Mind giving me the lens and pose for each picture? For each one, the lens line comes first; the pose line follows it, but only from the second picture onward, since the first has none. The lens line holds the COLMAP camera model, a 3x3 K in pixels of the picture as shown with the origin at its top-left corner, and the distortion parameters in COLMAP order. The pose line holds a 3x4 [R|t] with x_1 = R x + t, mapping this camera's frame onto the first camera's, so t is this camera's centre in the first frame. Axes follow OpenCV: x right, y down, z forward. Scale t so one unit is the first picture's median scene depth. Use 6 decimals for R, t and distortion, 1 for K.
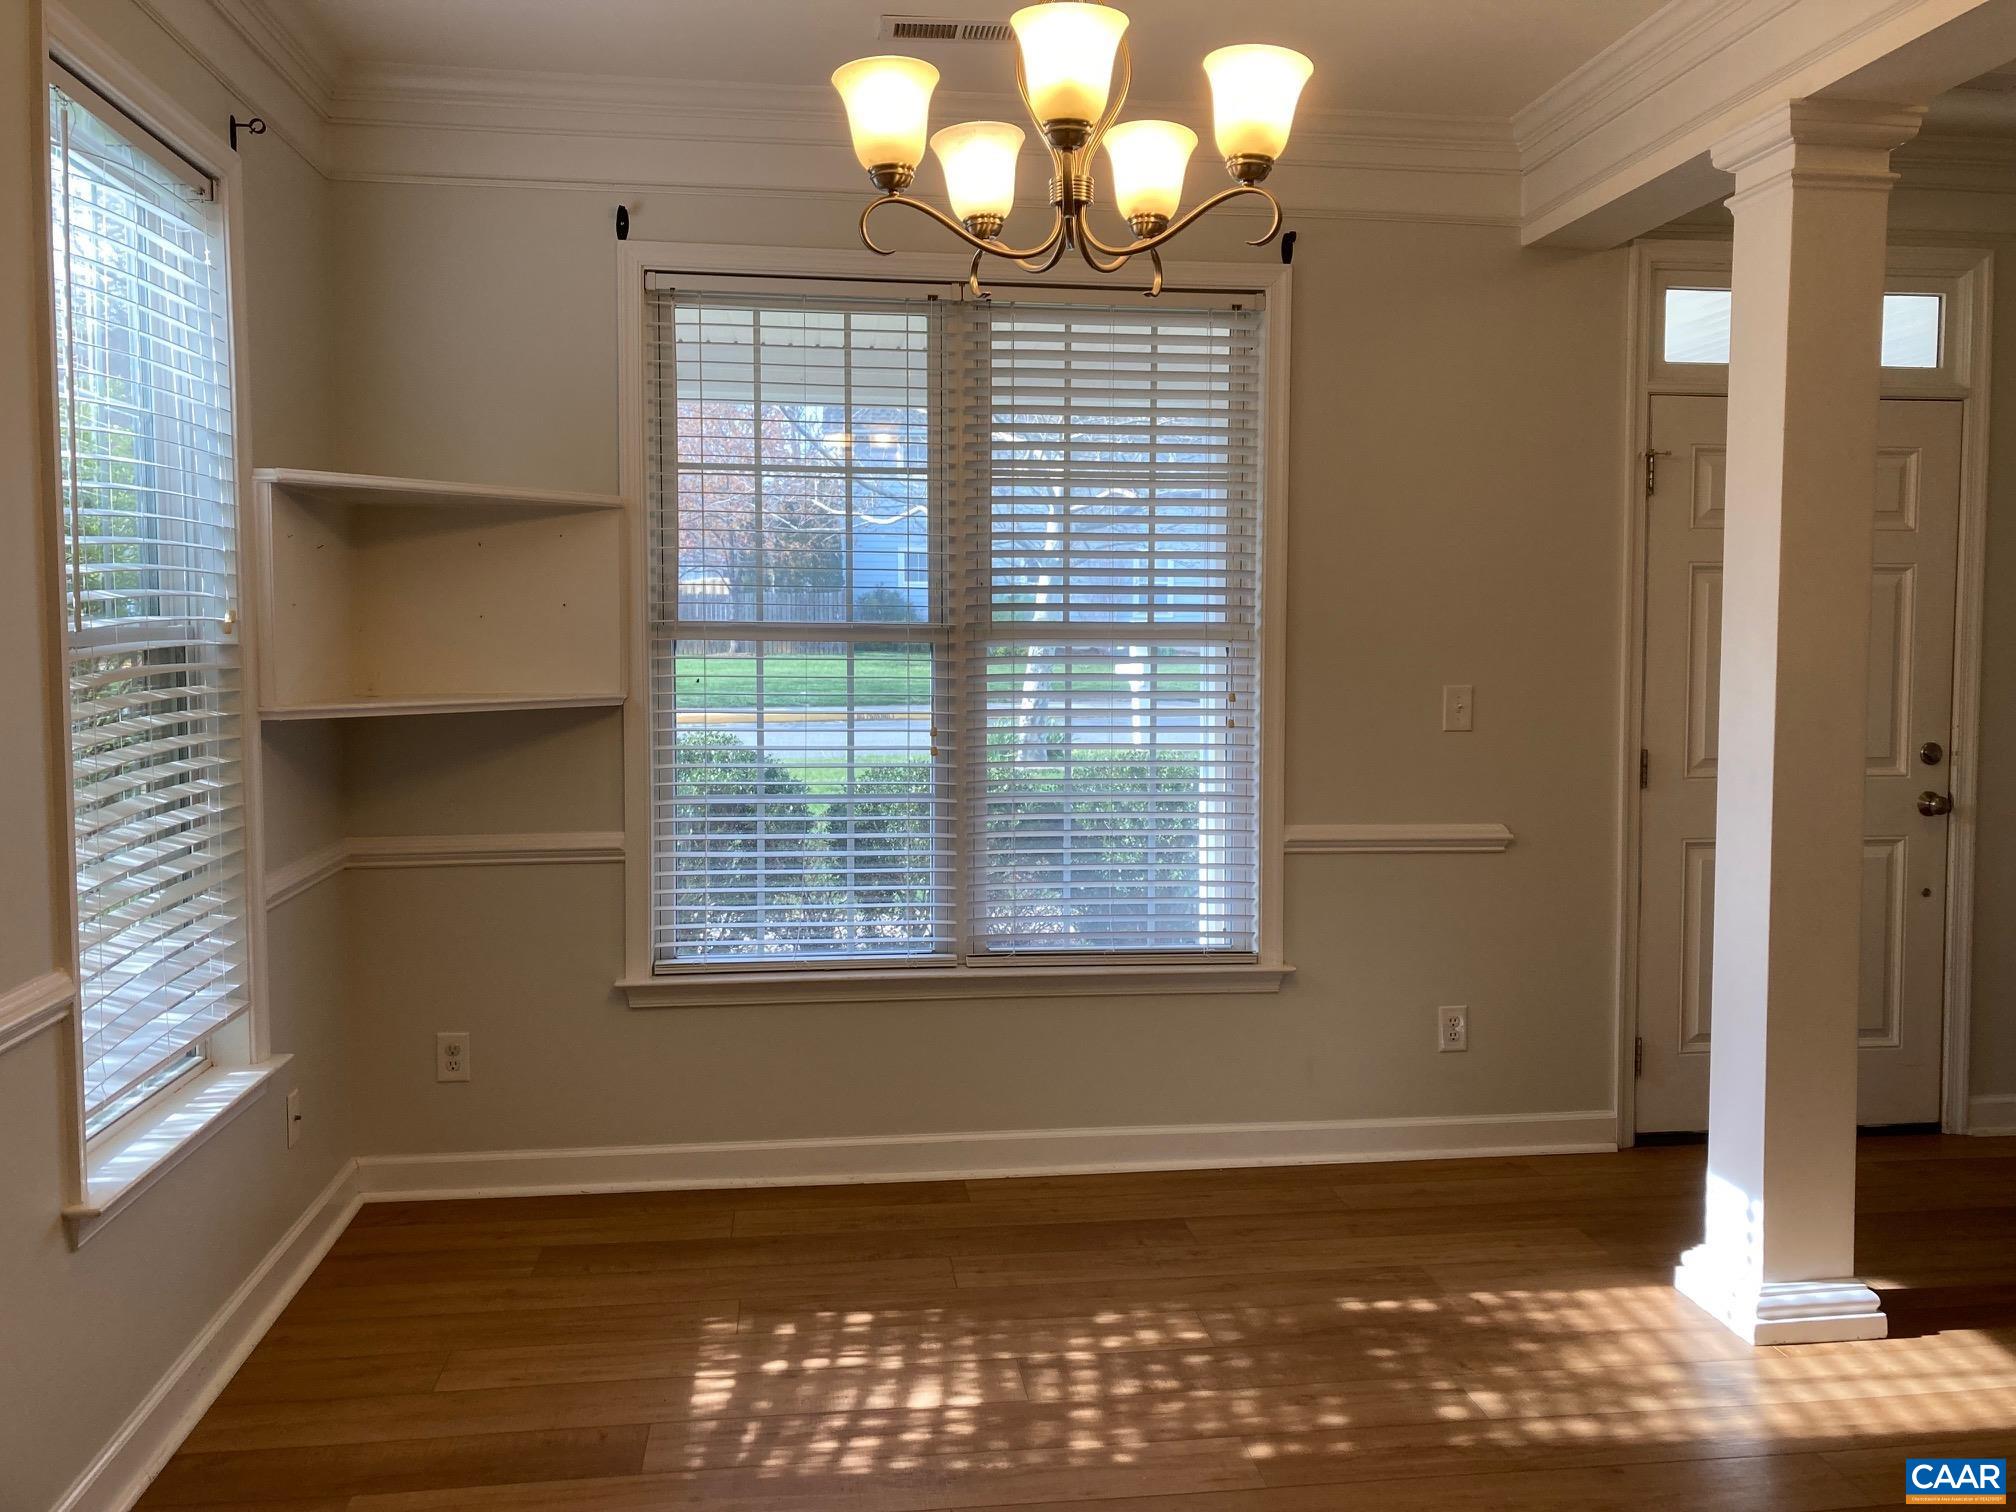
lens RADIAL K [[1661.5, 0, 1011.6], [0, 1661.5, 721.3], [0, 0, 1]] dist [0.023946, -0.004827]
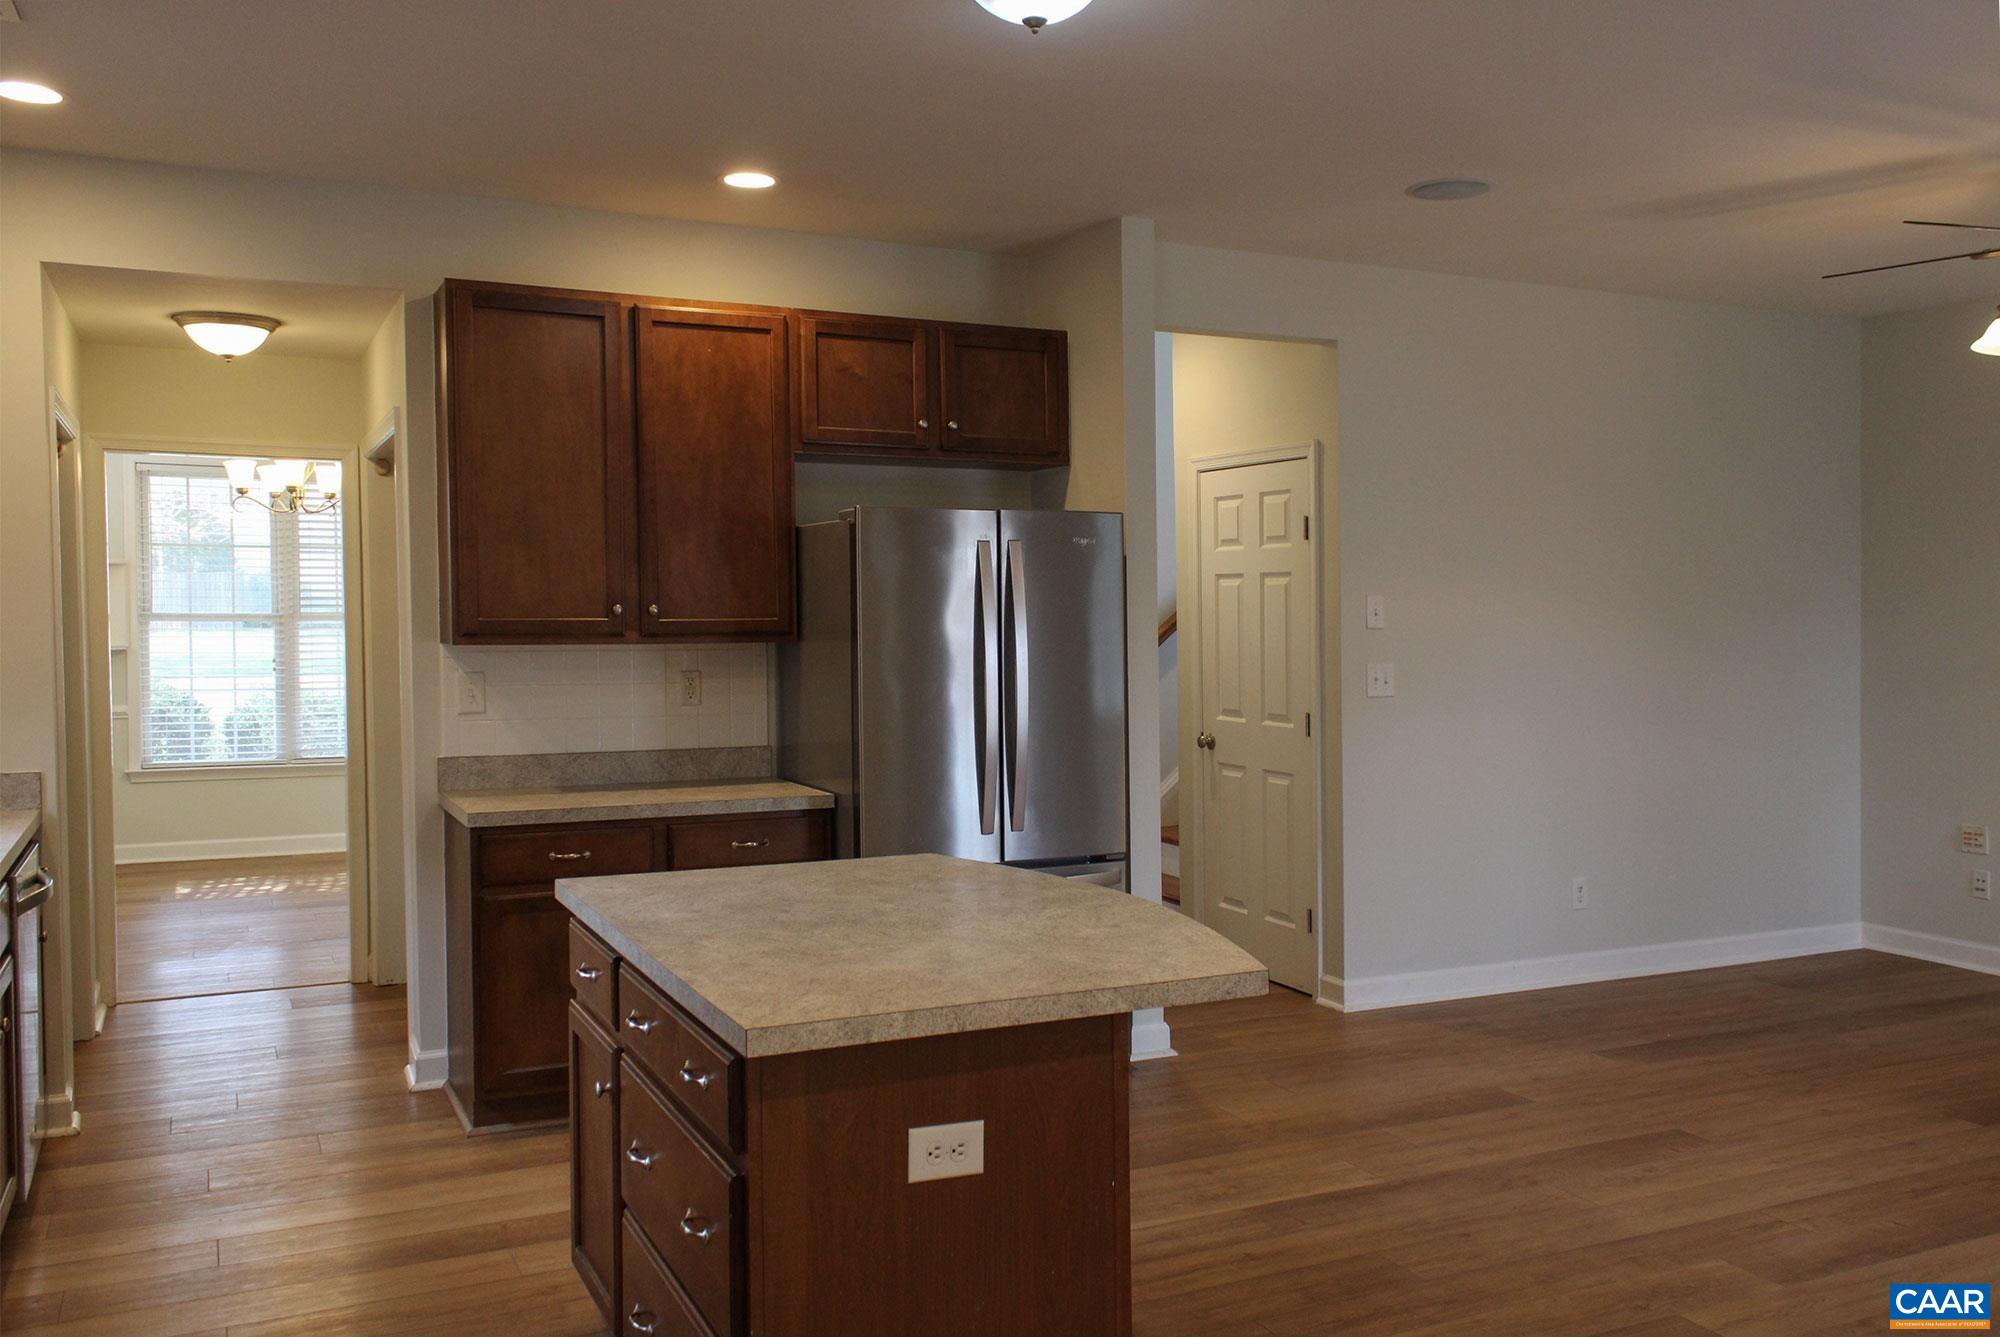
lens RADIAL K [[1616.2, 0, 1030.0], [0, 1616.2, 667.2], [0, 0, 1]] dist [0.010946, 0.001319]
pose [[0.940285, -0.012556, 0.340156, 0.175581], [0.020874, 0.999566, -0.020805, 0.086457], [-0.339747, 0.026663, 0.940139, -1.510945]]
